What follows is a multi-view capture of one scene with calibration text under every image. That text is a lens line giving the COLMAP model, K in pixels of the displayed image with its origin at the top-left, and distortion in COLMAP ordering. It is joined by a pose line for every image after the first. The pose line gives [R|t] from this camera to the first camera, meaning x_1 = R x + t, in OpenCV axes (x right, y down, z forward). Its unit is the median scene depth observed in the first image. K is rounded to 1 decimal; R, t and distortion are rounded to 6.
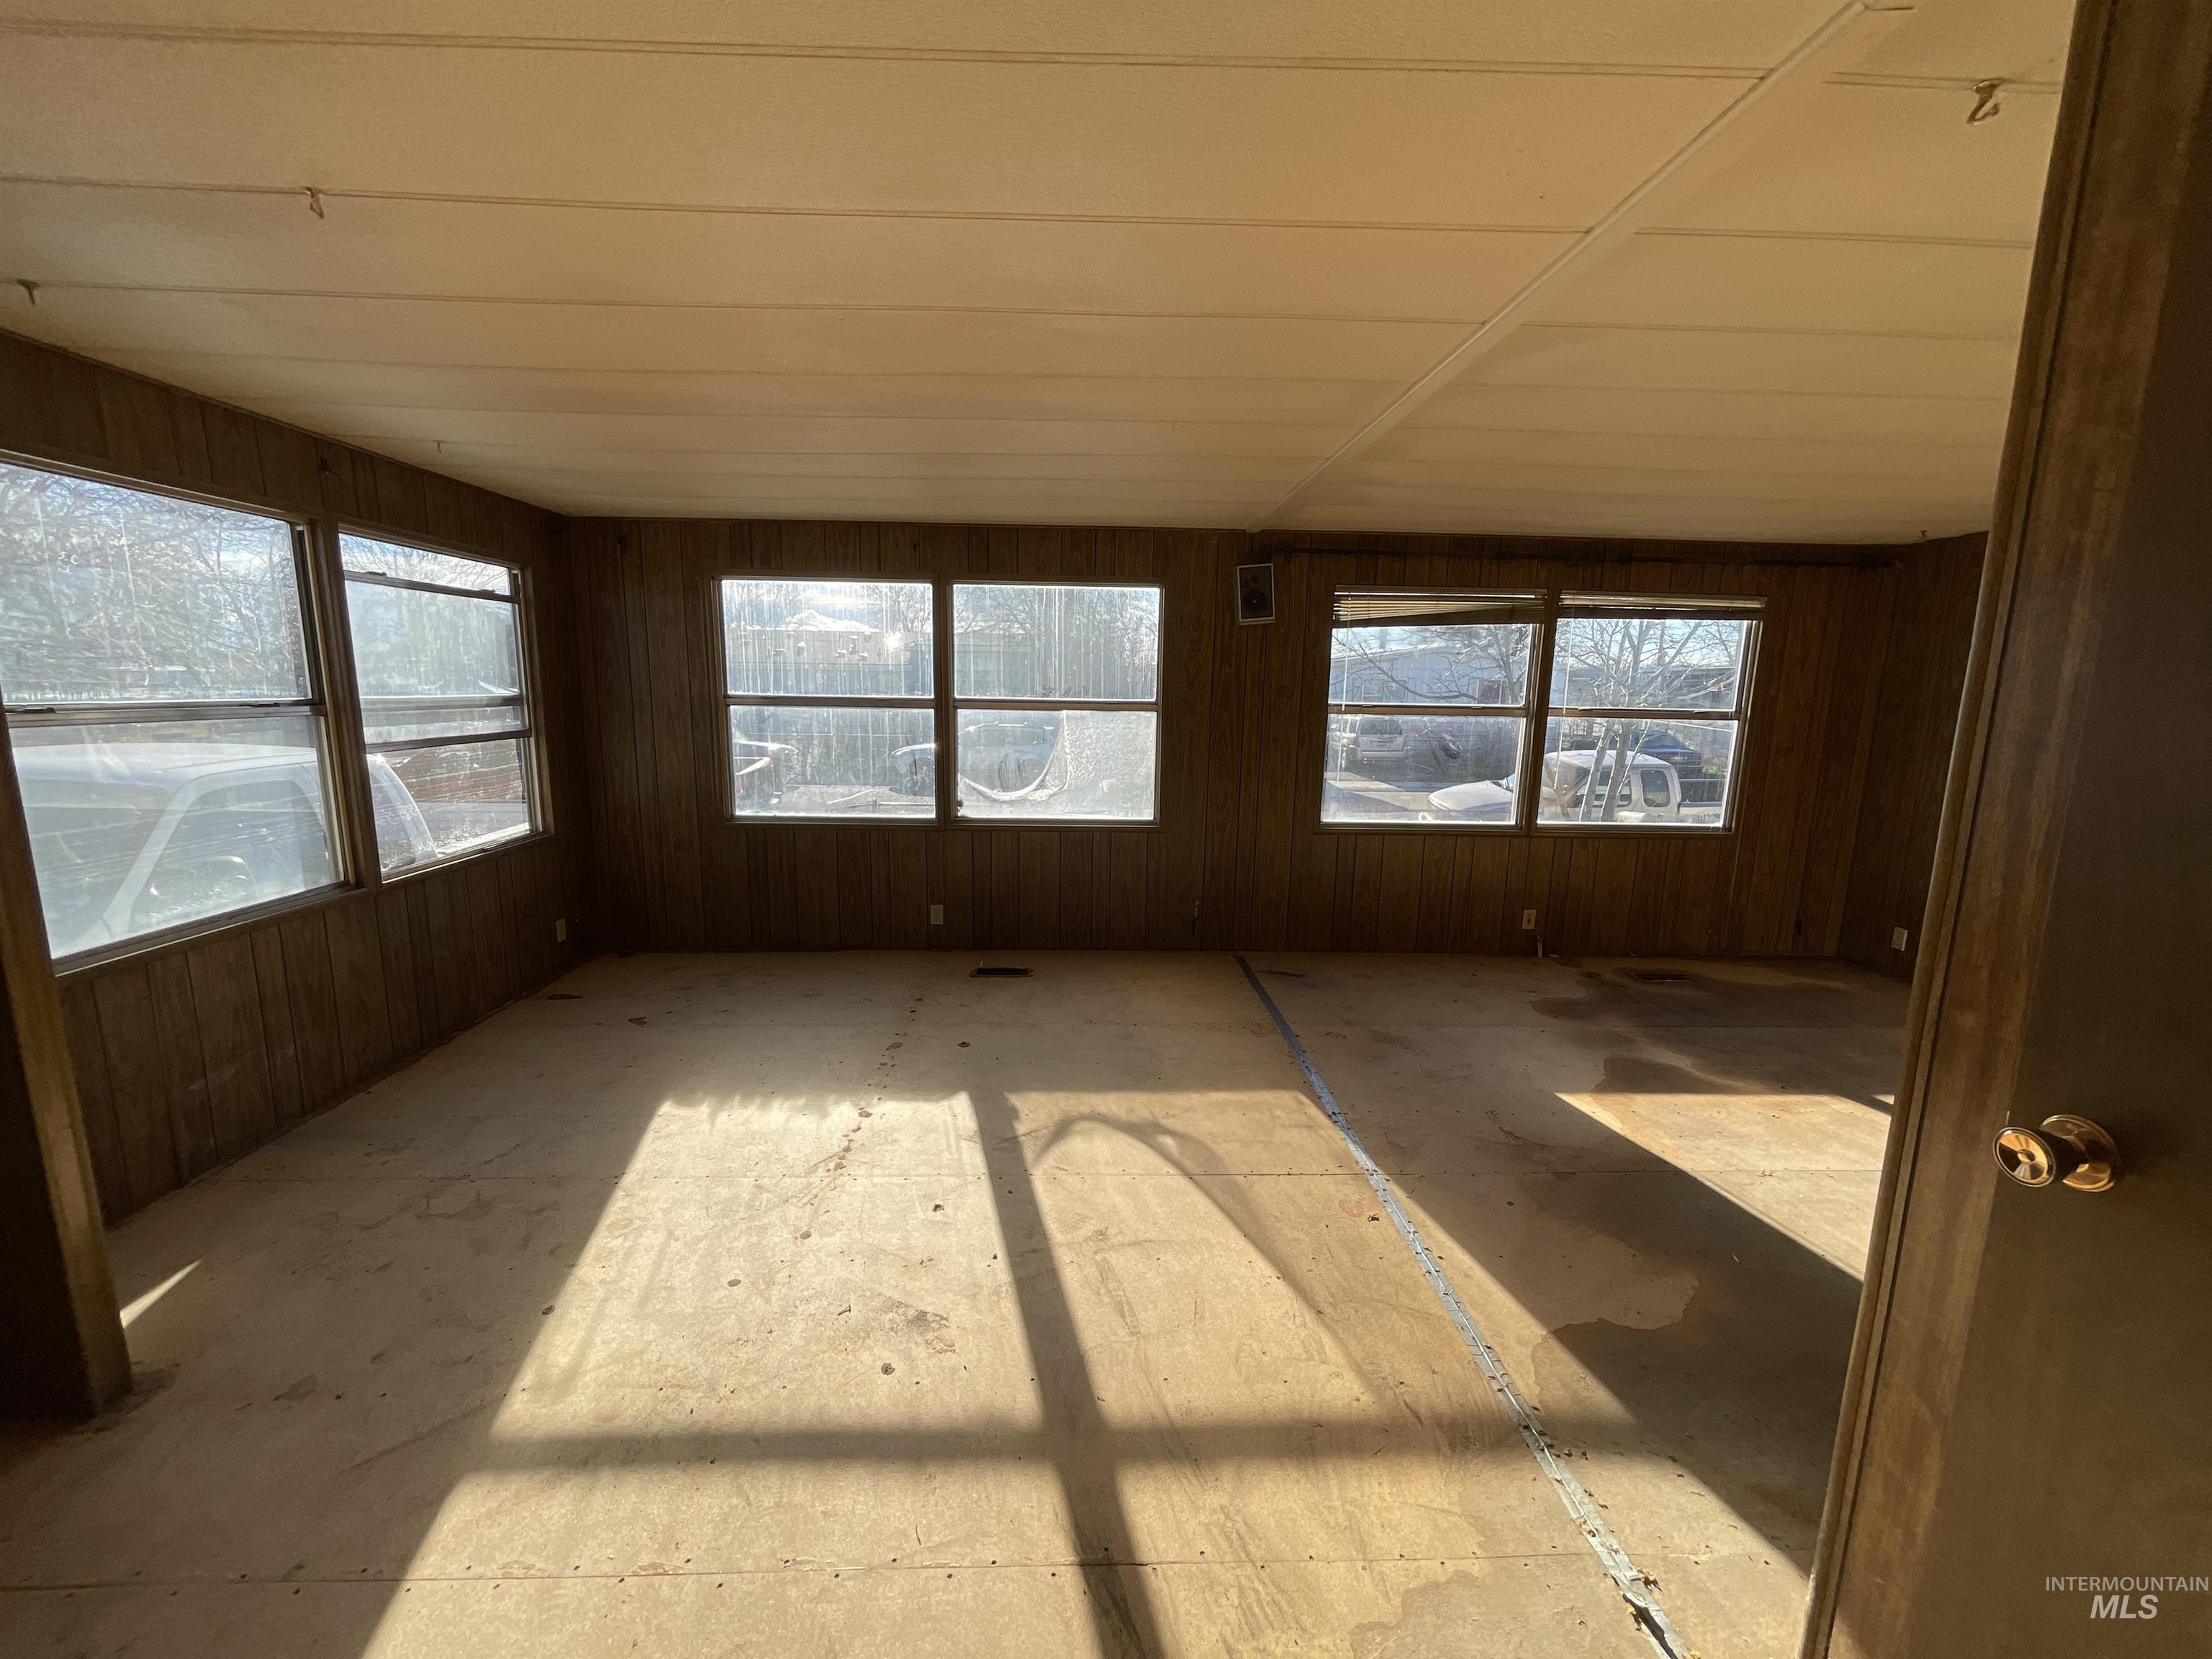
lens RADIAL K [[897.0, 0, 1095.1], [0, 897.0, 829.8], [0, 0, 1]] dist [0.001706, -0.000749]
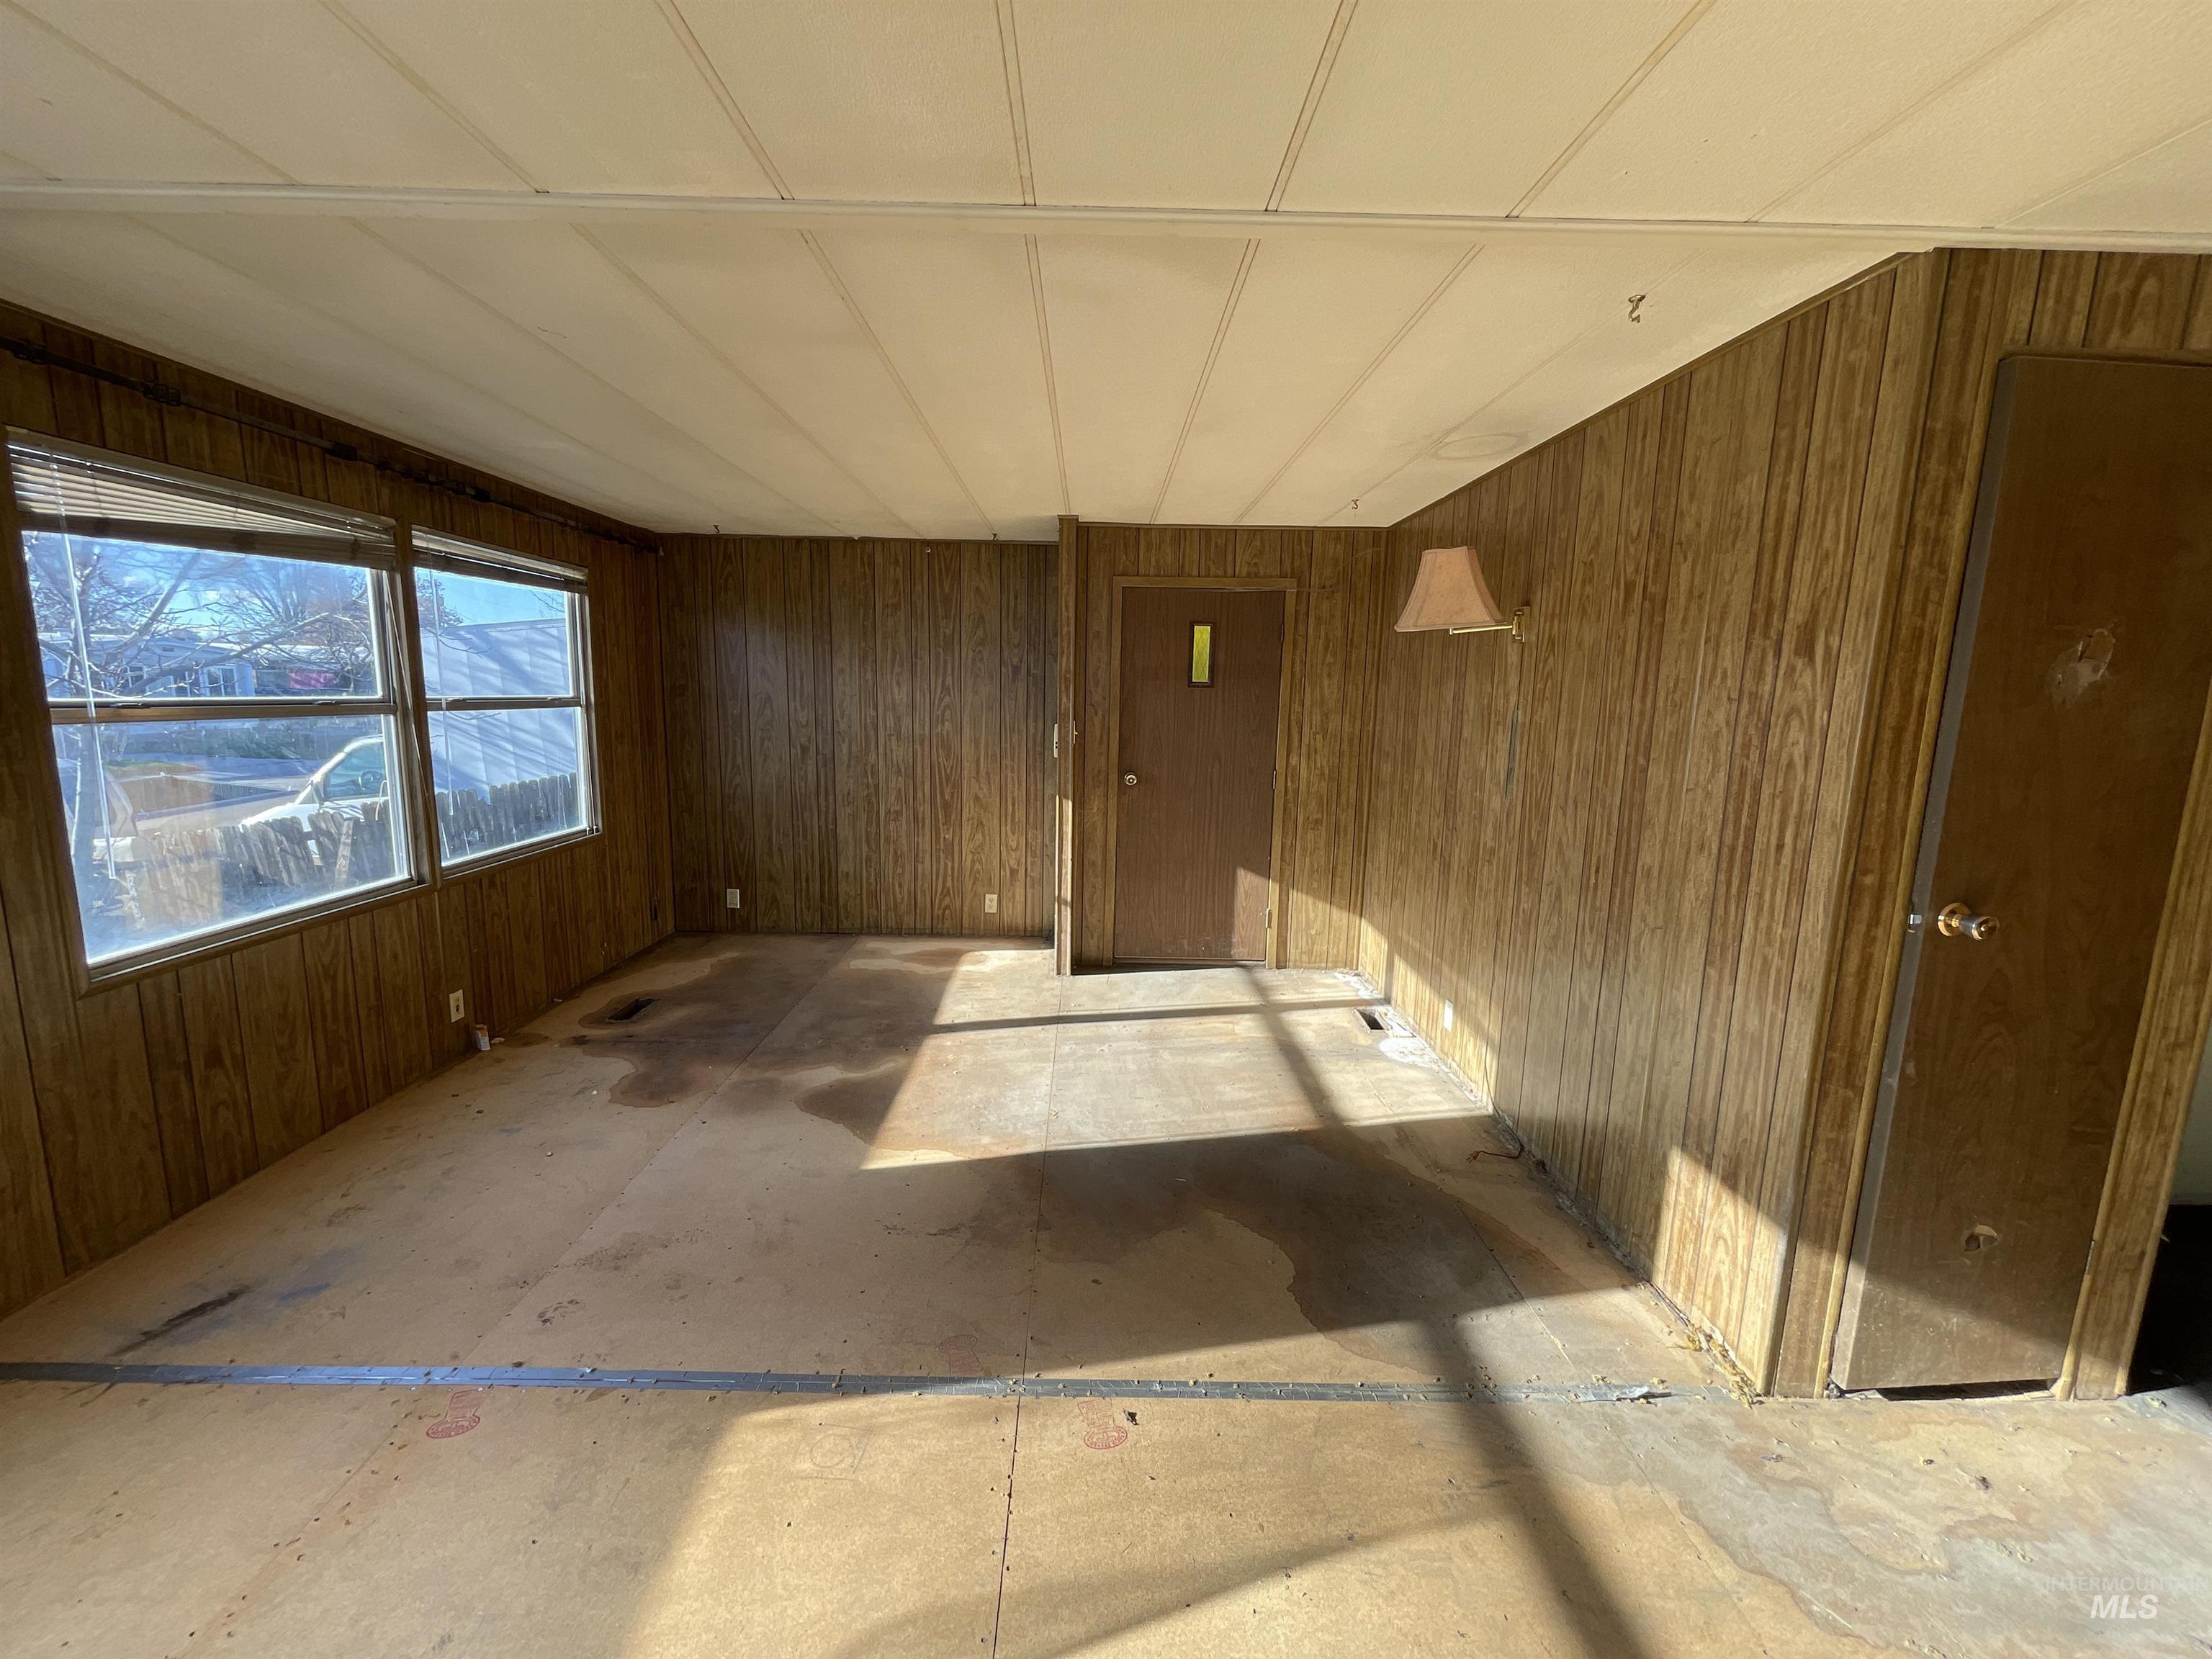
lens RADIAL K [[897.0, 0, 1095.1], [0, 897.0, 829.8], [0, 0, 1]] dist [0.001706, -0.000749]
pose [[0.024243, -0.170672, 0.985030, -0.187244], [0.140235, 0.976157, 0.165683, -0.090240], [-0.989821, 0.134119, 0.047599, 0.535370]]
